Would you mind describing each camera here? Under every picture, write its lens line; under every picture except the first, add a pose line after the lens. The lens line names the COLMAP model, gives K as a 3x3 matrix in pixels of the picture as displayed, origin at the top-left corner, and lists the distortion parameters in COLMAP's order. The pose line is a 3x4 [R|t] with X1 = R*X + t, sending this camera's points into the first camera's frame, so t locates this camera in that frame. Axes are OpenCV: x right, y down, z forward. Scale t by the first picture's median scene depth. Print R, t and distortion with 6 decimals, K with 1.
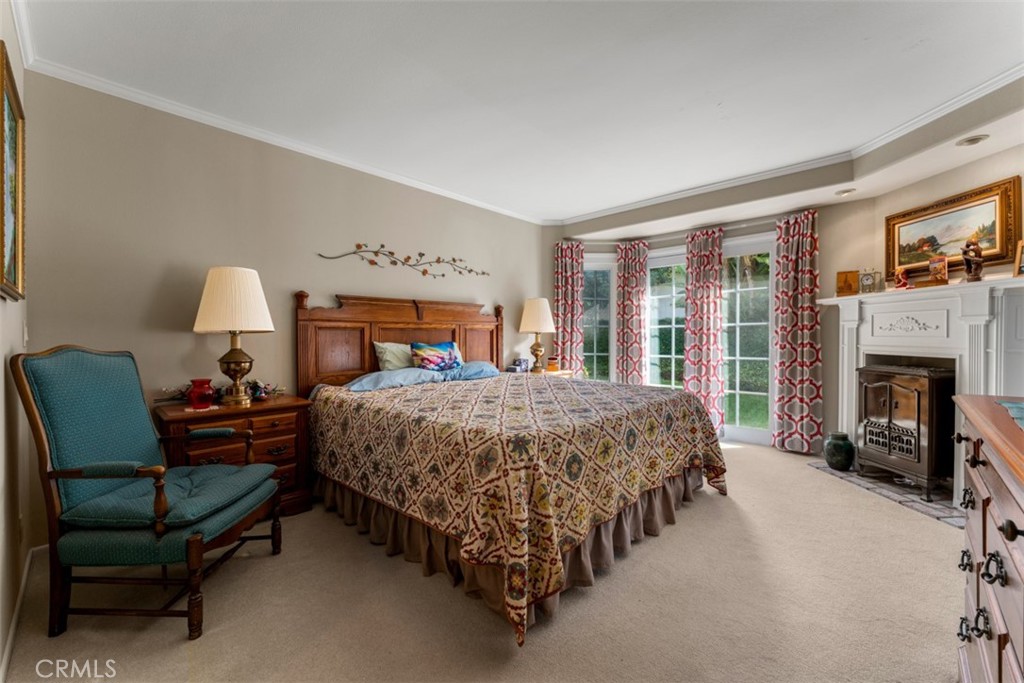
lens RADIAL K [[411.0, 0, 509.7], [0, 411.0, 340.1], [0, 0, 1]] dist [0.000173, 0.000161]
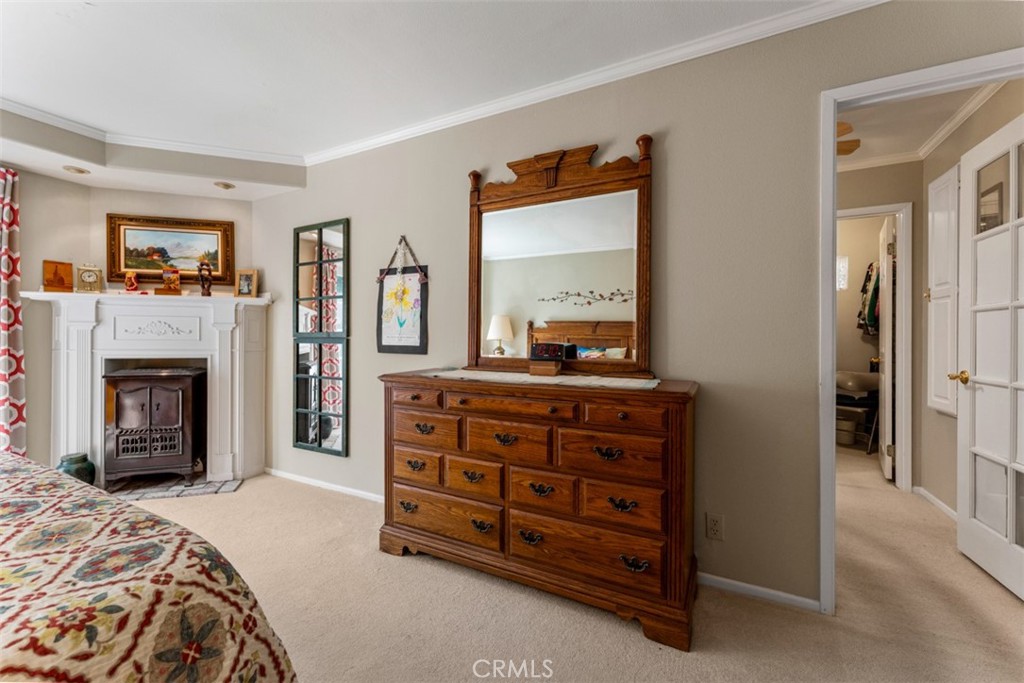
lens RADIAL K [[411.0, 0, 509.7], [0, 411.0, 340.1], [0, 0, 1]] dist [0.000173, 0.000161]
pose [[-0.276828, -0.001914, 0.960918, -0.299218], [0.010756, 0.999929, 0.005090, -0.003949], [-0.960859, 0.011745, -0.276788, 0.453042]]
